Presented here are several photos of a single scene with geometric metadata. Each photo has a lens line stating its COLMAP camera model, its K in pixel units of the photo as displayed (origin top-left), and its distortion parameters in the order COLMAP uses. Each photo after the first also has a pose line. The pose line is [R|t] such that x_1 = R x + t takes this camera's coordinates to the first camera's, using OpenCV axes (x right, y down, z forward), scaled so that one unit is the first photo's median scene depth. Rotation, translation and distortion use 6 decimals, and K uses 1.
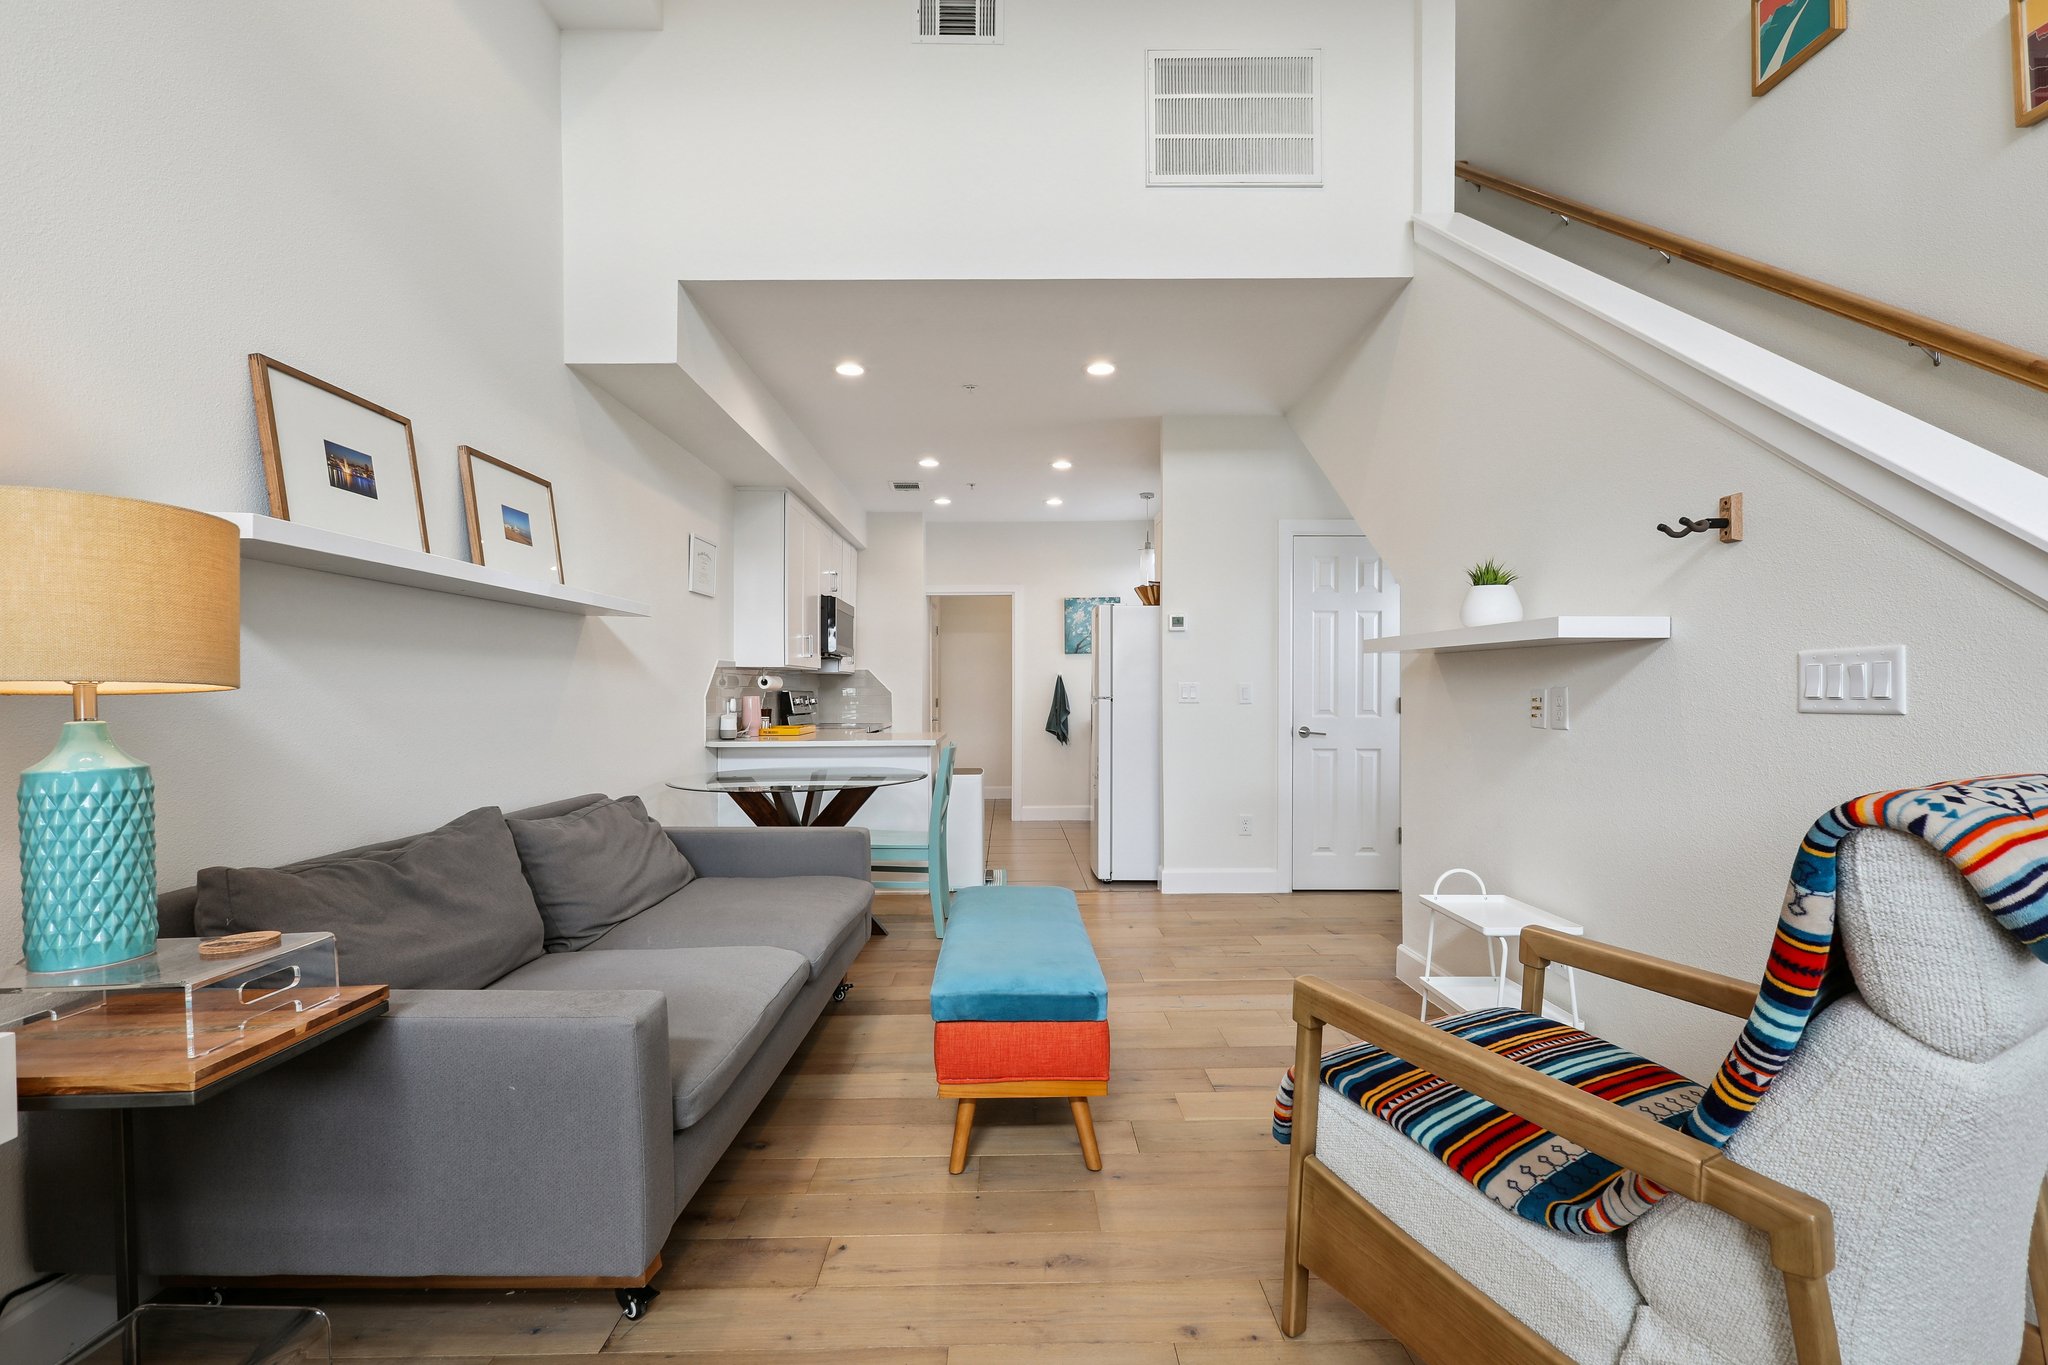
lens RADIAL K [[926.4, 0, 1020.0], [0, 926.4, 697.0], [0, 0, 1]] dist [0.004550, -0.001555]
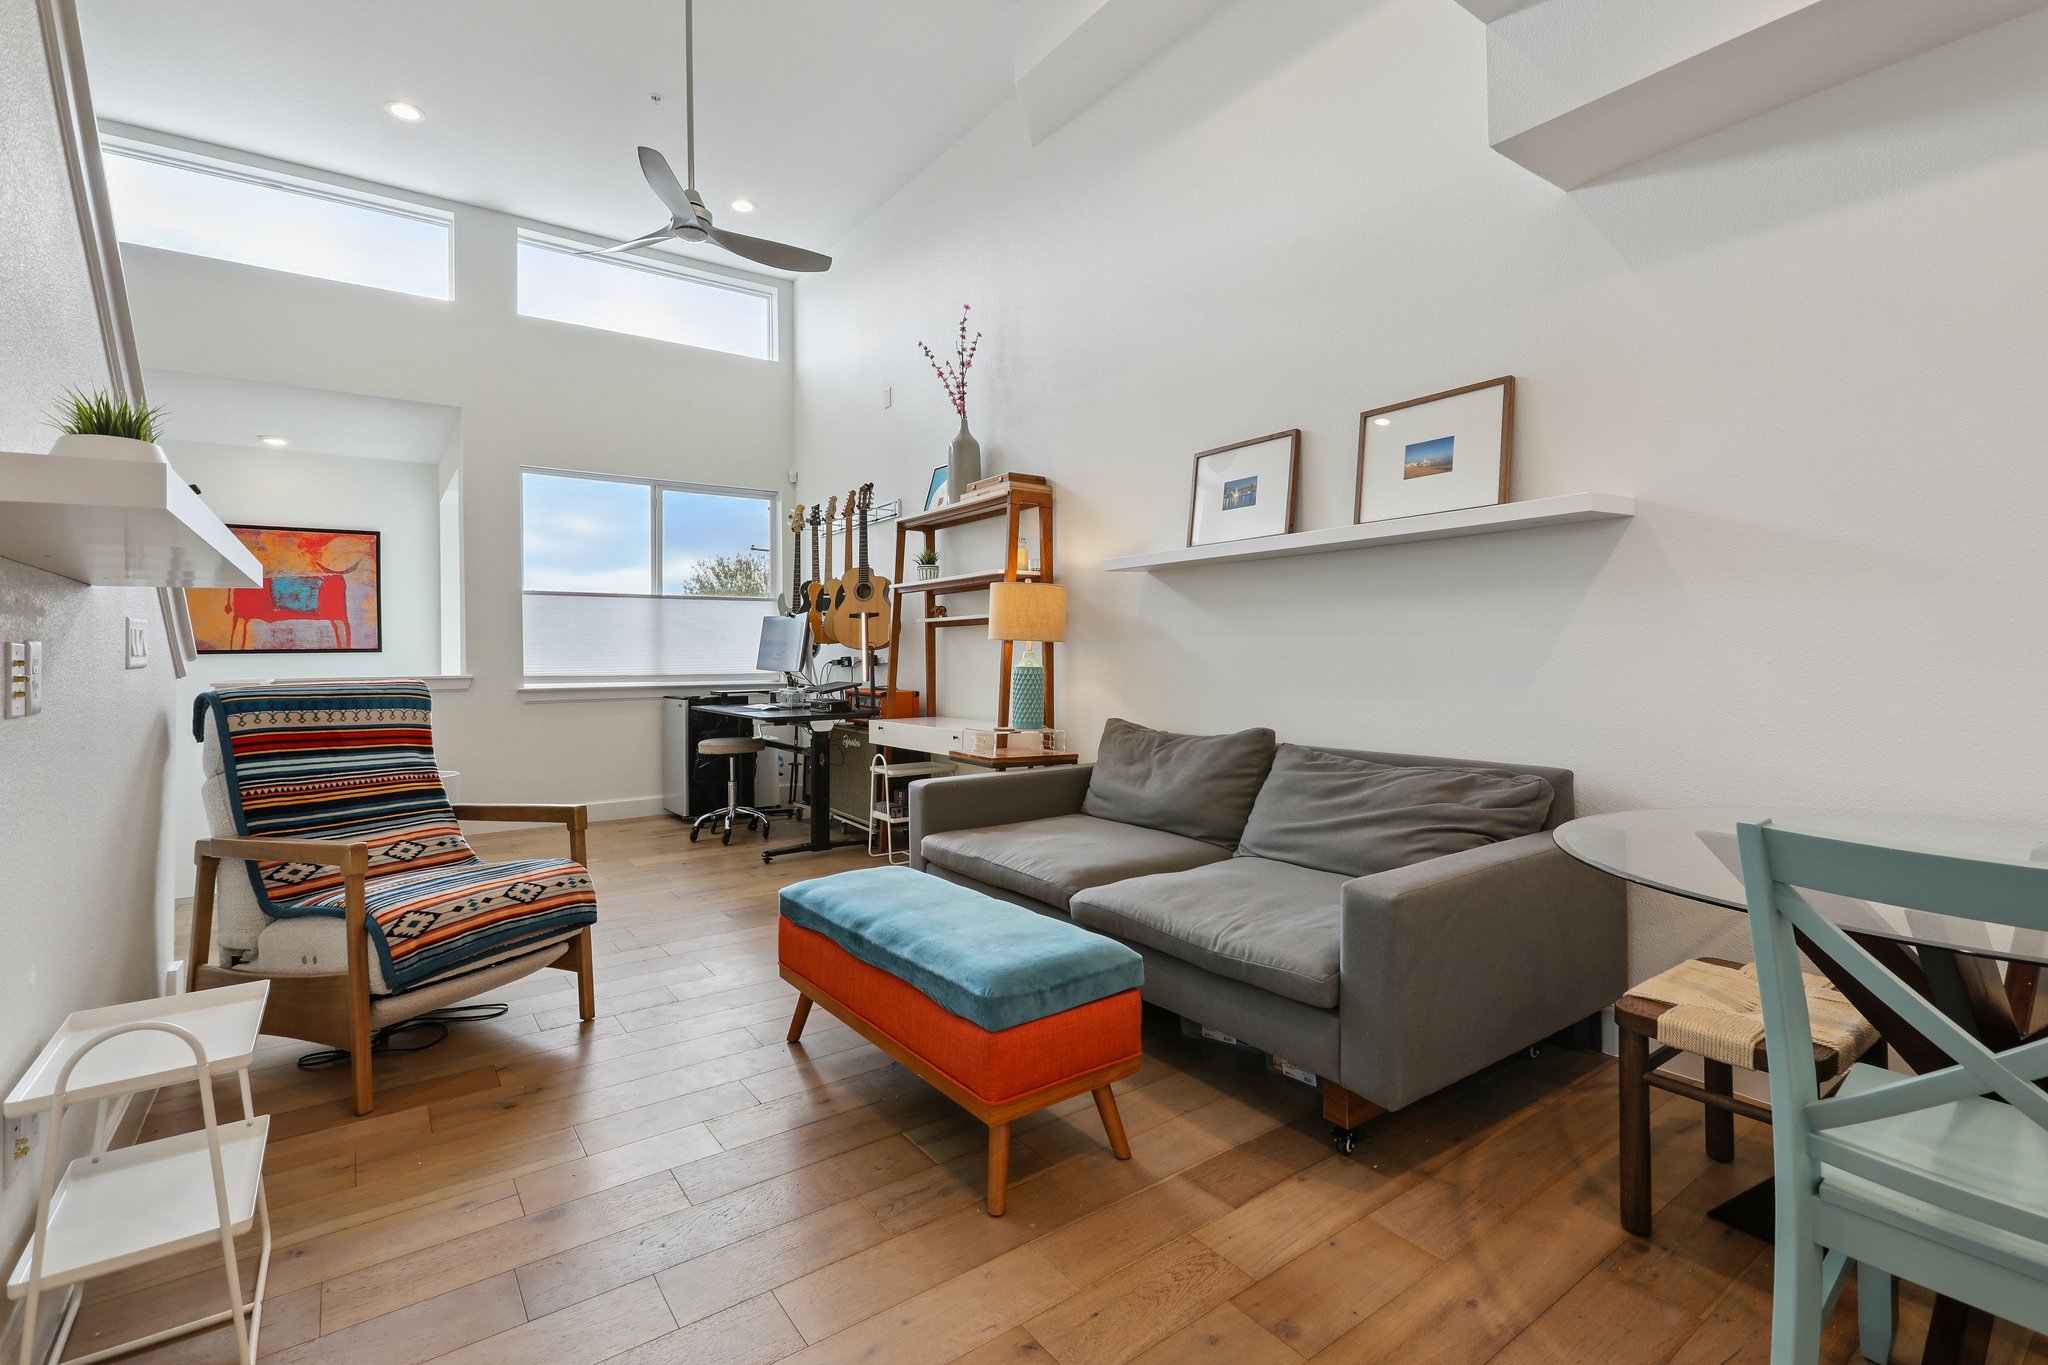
lens RADIAL K [[926.4, 0, 1032.9], [0, 926.4, 645.3], [0, 0, 1]] dist [0.004550, -0.001555]
pose [[-0.812359, 0.018067, -0.582878, 0.350733], [0.017822, 0.999822, 0.006153, -0.005961], [0.582886, -0.005390, -0.812536, 1.566081]]
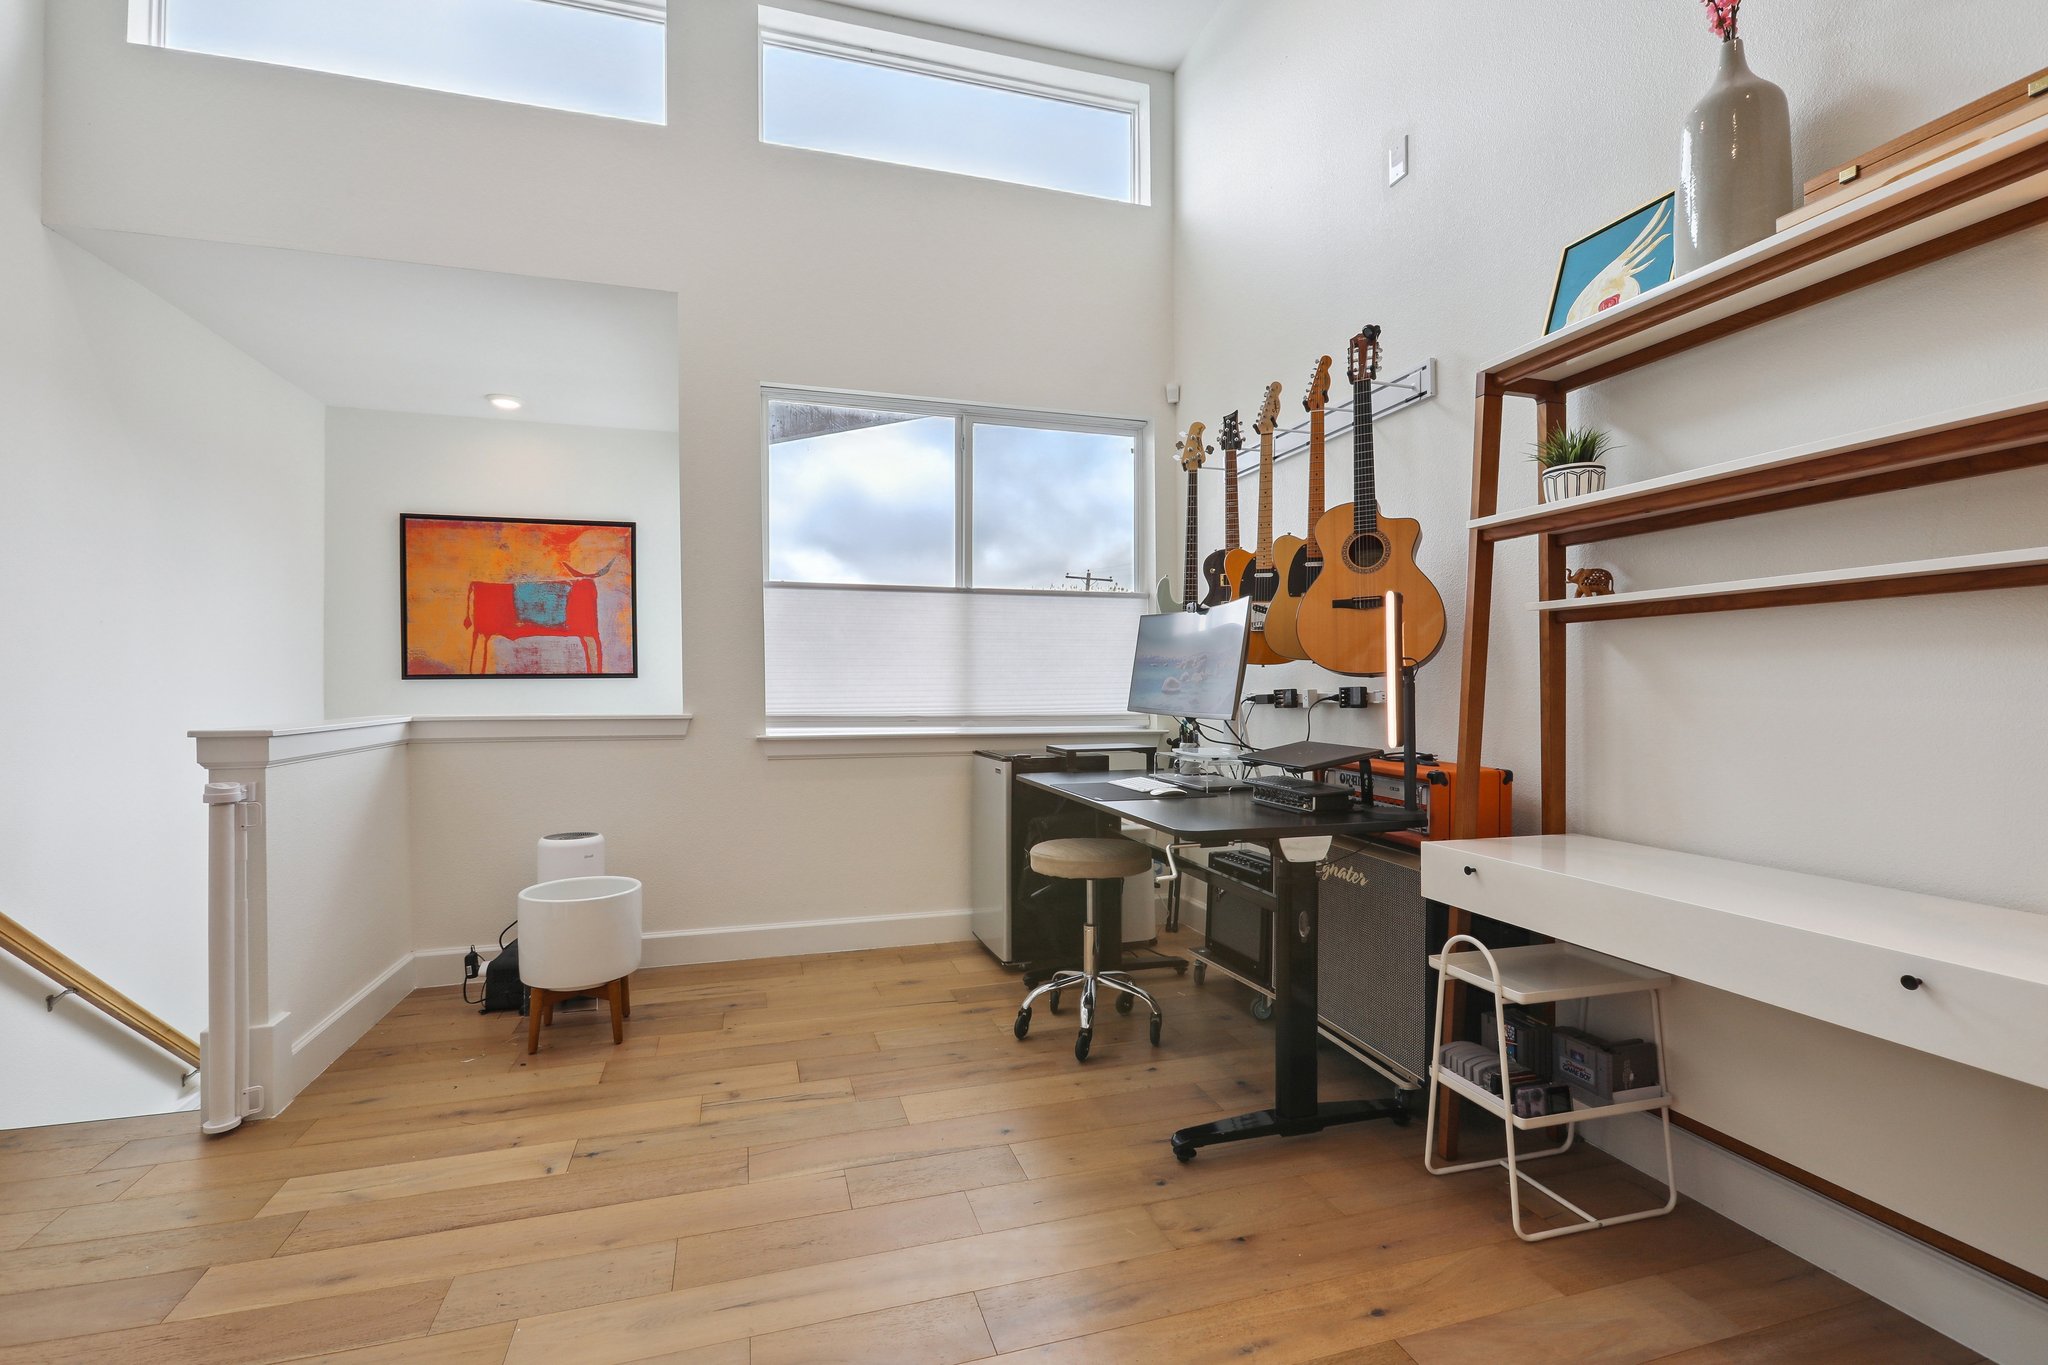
lens RADIAL K [[926.4, 0, 1025.0], [0, 926.4, 683.8], [0, 0, 1]] dist [0.004550, -0.001555]
pose [[-0.957657, 0.014847, -0.287529, 0.104108], [0.013609, 0.999888, 0.006304, 0.006468], [0.287590, 0.002124, -0.957751, 0.610616]]
